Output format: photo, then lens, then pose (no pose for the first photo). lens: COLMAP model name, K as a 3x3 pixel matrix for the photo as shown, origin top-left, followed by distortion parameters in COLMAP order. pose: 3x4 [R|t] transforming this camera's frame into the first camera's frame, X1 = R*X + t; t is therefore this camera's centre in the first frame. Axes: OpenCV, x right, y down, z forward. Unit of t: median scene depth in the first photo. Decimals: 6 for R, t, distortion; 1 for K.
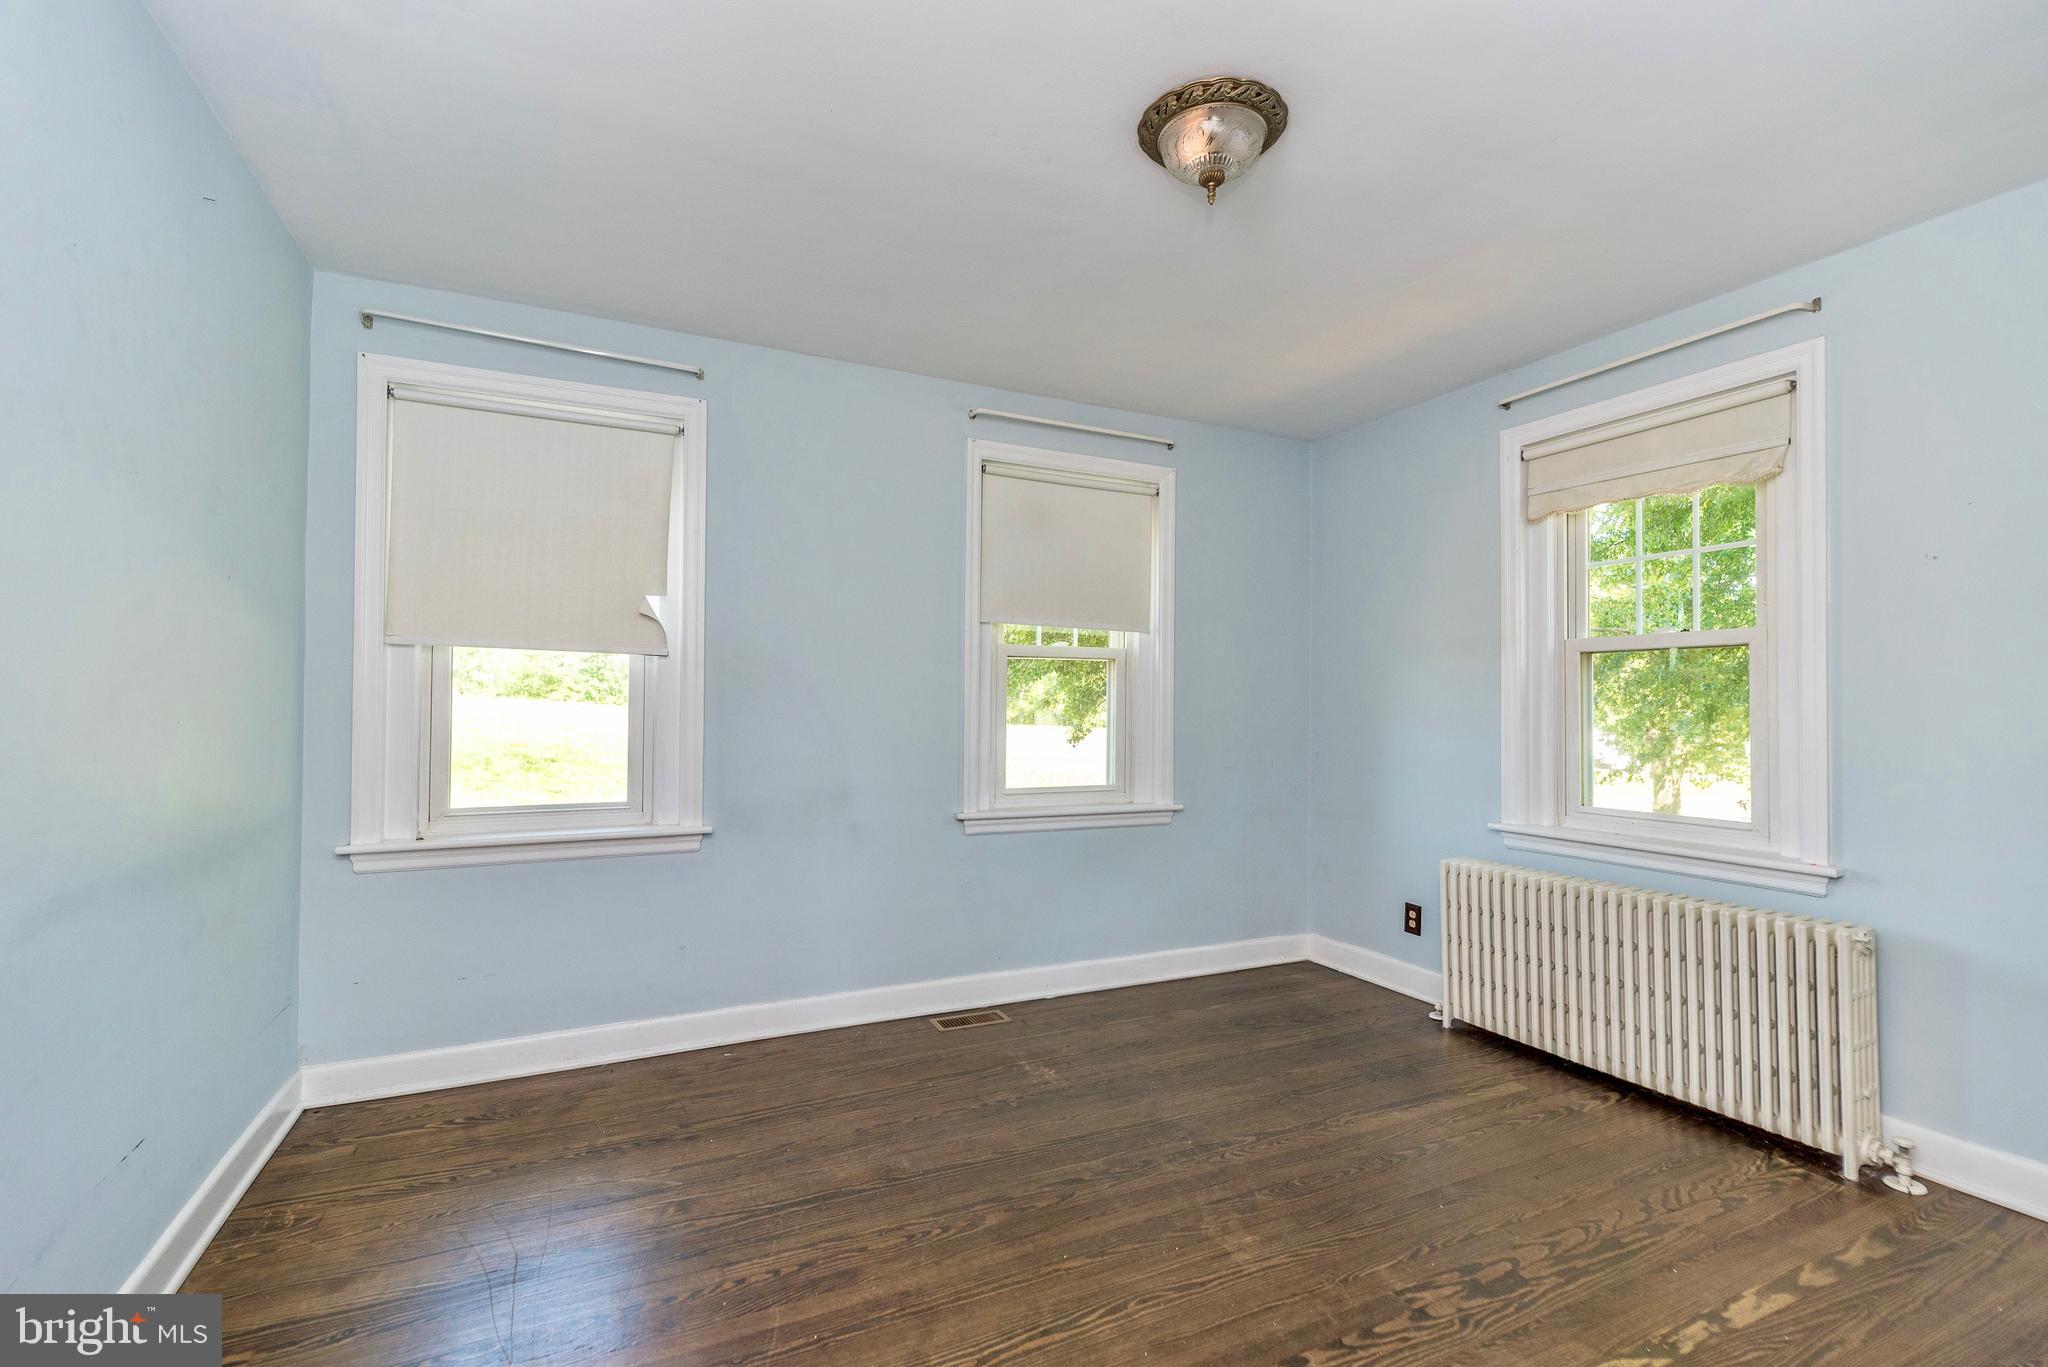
lens RADIAL K [[898.2, 0, 1019.0], [0, 898.2, 689.5], [0, 0, 1]] dist [0.002898, 0.000758]
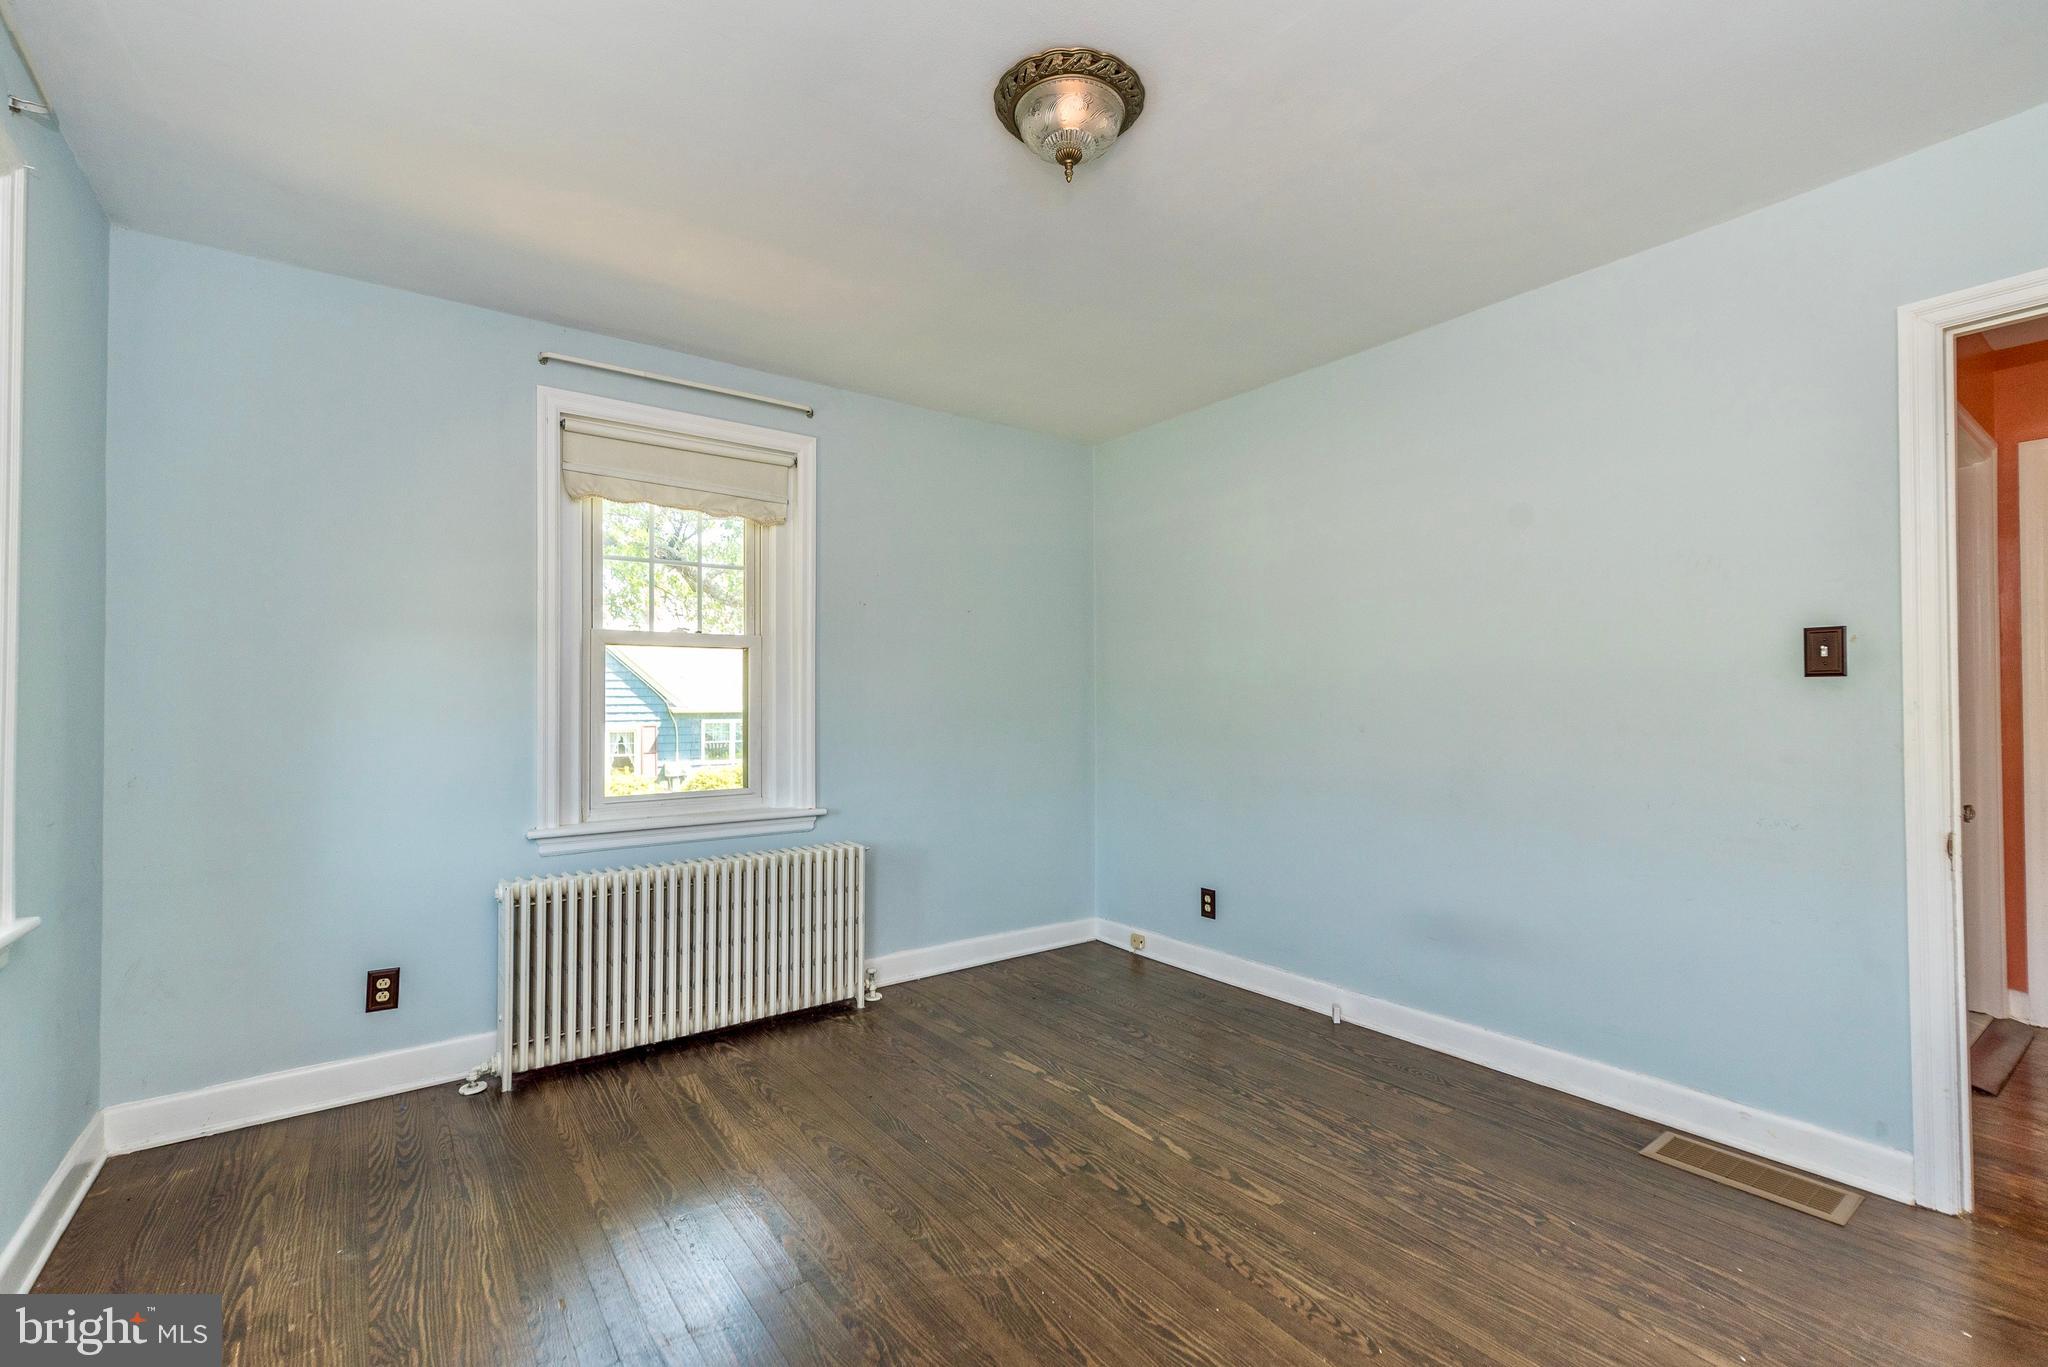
lens RADIAL K [[898.2, 0, 1019.0], [0, 898.2, 689.5], [0, 0, 1]] dist [0.002898, 0.000758]
pose [[-0.189626, 0.006717, 0.981833, -0.595423], [-0.014849, 0.999843, -0.009708, 0.017204], [-0.981744, -0.016420, -0.189496, 1.001158]]
